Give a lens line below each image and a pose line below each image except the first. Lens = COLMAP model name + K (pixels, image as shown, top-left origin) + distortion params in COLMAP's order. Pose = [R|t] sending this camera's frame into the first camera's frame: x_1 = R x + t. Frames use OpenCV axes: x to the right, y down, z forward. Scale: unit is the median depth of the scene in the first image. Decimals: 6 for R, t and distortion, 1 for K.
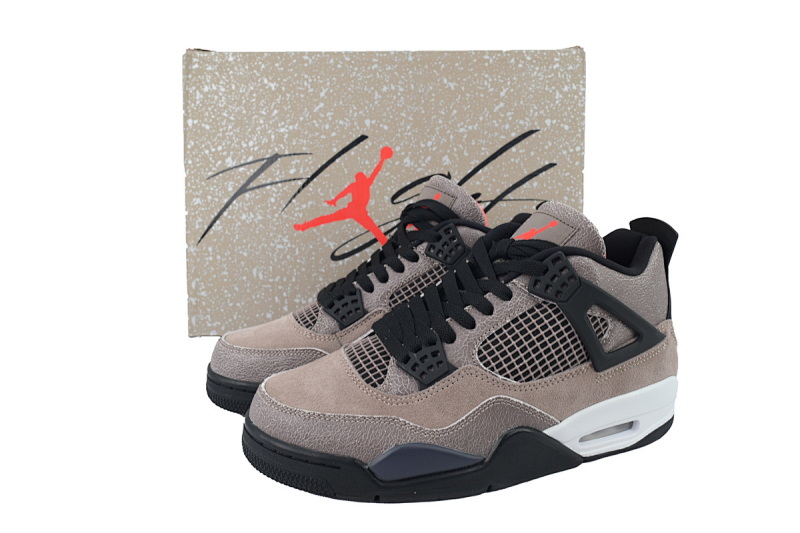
lens RADIAL K [[619.5, 0, 400.0], [0, 619.5, 266.5], [0, 0, 1]] dist [0.005147, -0.000034]
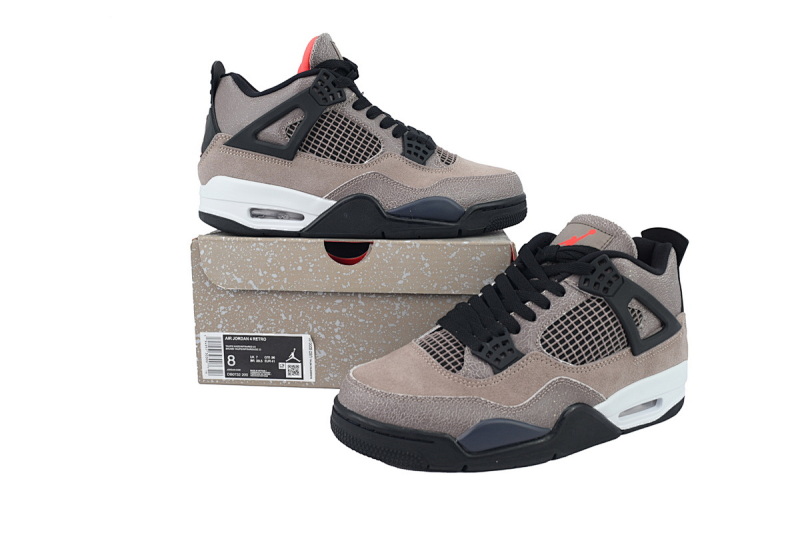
lens RADIAL K [[619.5, 0, 400.0], [0, 619.5, 266.5], [0, 0, 1]] dist [0.005147, -0.000034]
pose [[0.993983, -0.009419, 0.109130, -0.263649], [0.012760, 0.999470, -0.029950, 0.029611], [-0.108790, 0.031163, 0.993576, -0.140191]]
